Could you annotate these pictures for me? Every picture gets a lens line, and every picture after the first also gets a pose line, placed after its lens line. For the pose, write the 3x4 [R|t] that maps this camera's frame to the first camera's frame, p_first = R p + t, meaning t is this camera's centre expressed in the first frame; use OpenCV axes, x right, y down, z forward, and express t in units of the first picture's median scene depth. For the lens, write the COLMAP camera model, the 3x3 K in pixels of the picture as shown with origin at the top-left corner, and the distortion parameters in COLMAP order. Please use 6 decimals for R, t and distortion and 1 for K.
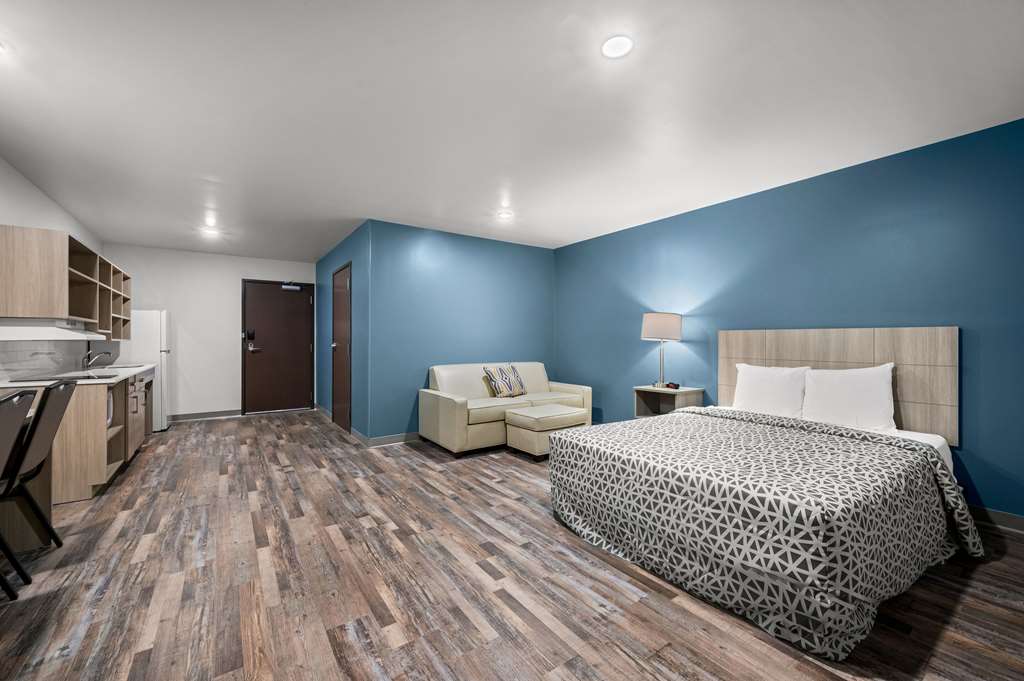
lens RADIAL K [[411.9, 0, 509.1], [0, 411.9, 342.3], [0, 0, 1]] dist [0.000164, 0.000681]
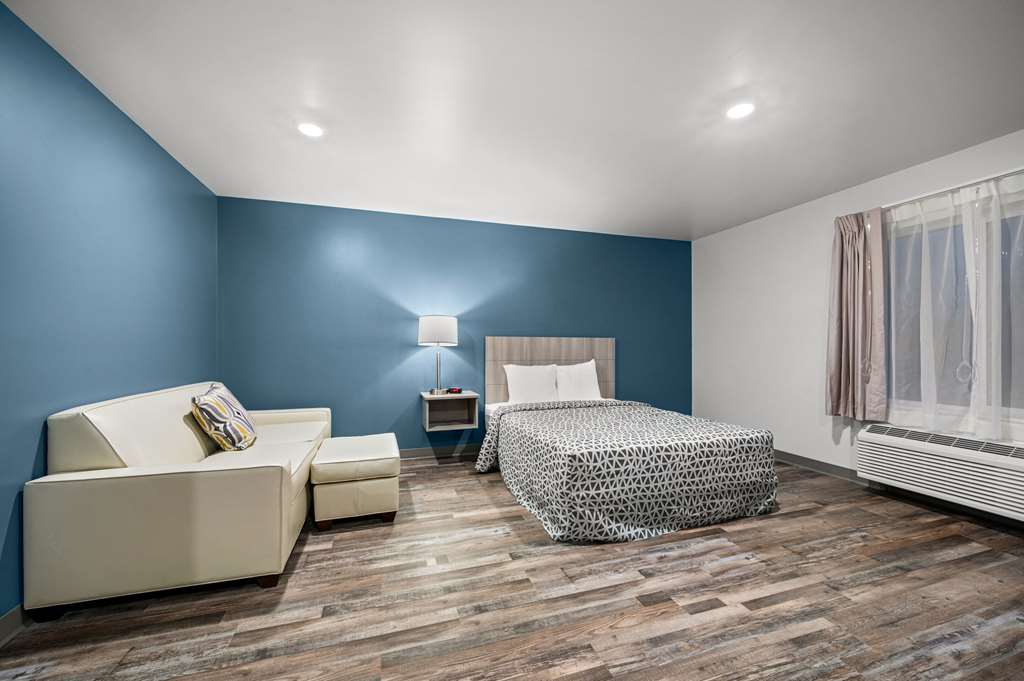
lens RADIAL K [[411.9, 0, 509.1], [0, 411.9, 342.3], [0, 0, 1]] dist [0.000164, 0.000681]
pose [[0.283488, 0.008417, 0.958939, -0.925959], [0.003411, 0.999946, -0.009785, -0.002129], [-0.958970, 0.006045, 0.283444, 1.051878]]
